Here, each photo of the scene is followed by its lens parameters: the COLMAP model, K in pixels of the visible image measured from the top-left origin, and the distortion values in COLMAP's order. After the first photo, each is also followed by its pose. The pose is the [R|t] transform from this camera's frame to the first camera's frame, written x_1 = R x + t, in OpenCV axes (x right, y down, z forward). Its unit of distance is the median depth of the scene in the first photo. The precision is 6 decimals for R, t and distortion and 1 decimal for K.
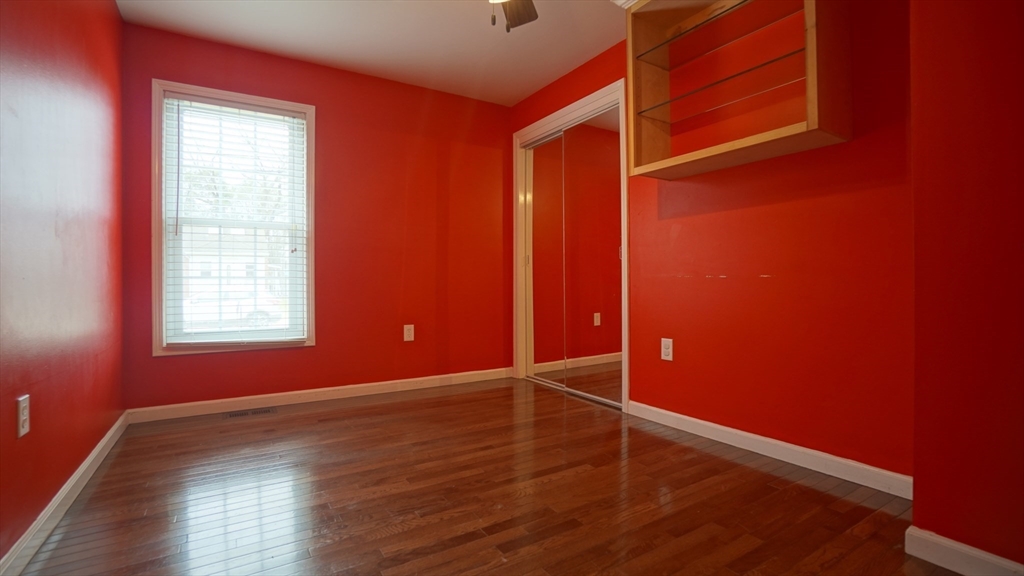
lens RADIAL K [[455.0, 0, 516.6], [0, 455.0, 285.5], [0, 0, 1]] dist [-0.057930, 0.018823]
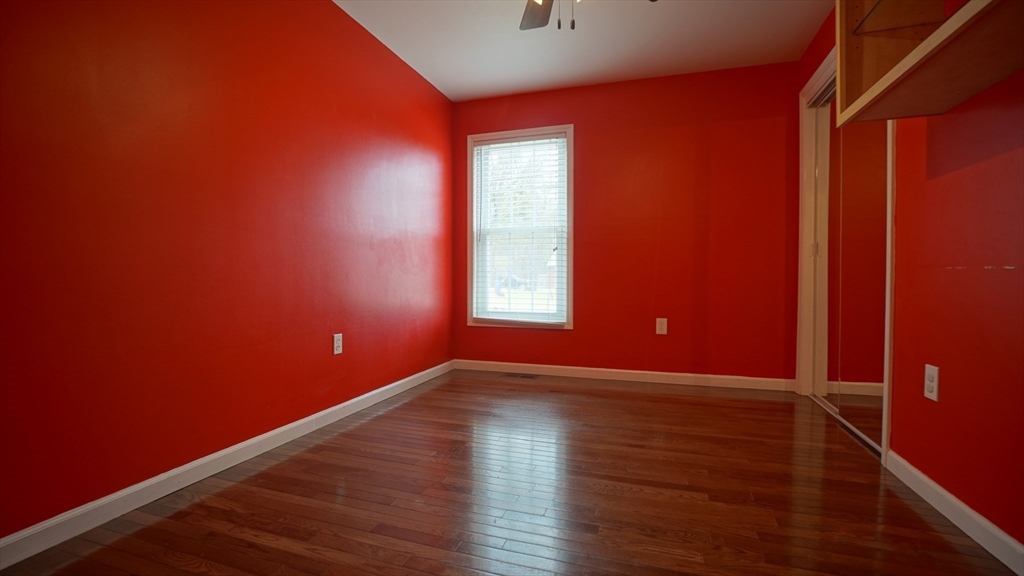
lens RADIAL K [[455.0, 0, 519.5], [0, 455.0, 287.7], [0, 0, 1]] dist [-0.057930, 0.018823]
pose [[0.642897, 0.023568, -0.765590, 0.386192], [-0.008335, 0.999683, 0.023775, -0.002576], [0.765907, -0.008904, 0.642889, 0.140102]]
